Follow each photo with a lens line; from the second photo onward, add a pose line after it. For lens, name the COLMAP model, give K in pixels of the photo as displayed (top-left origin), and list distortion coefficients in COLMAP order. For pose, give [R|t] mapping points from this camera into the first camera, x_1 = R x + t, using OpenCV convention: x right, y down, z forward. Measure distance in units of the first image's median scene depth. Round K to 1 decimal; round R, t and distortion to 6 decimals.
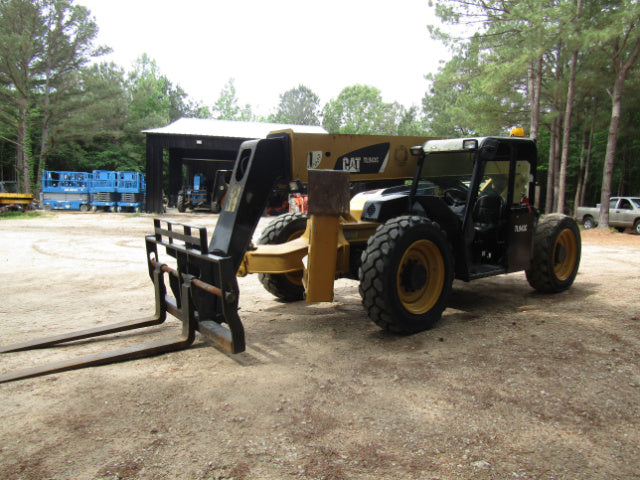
lens RADIAL K [[461.5, 0, 320.0], [0, 461.5, 240.0], [0, 0, 1]] dist [-0.002127, 0.004450]
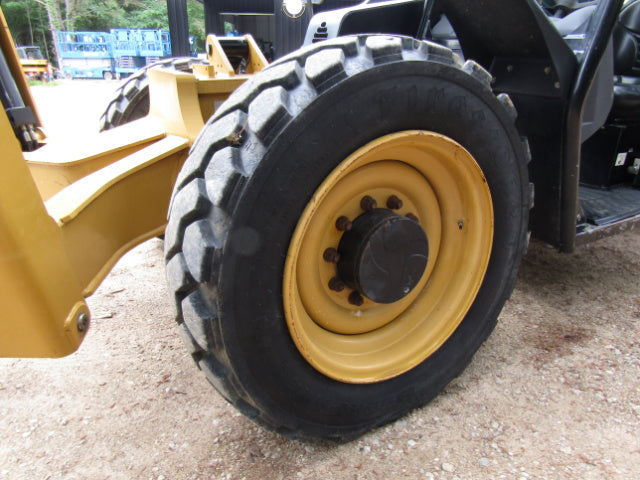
lens RADIAL K [[463.4, 0, 320.0], [0, 463.4, 240.0], [0, 0, 1]] dist [-0.002654, -0.000292]
pose [[0.987461, 0.038953, -0.152979, 0.040421], [0.003460, 0.963505, 0.267670, -0.002285], [0.157822, -0.264843, 0.951289, 0.136714]]
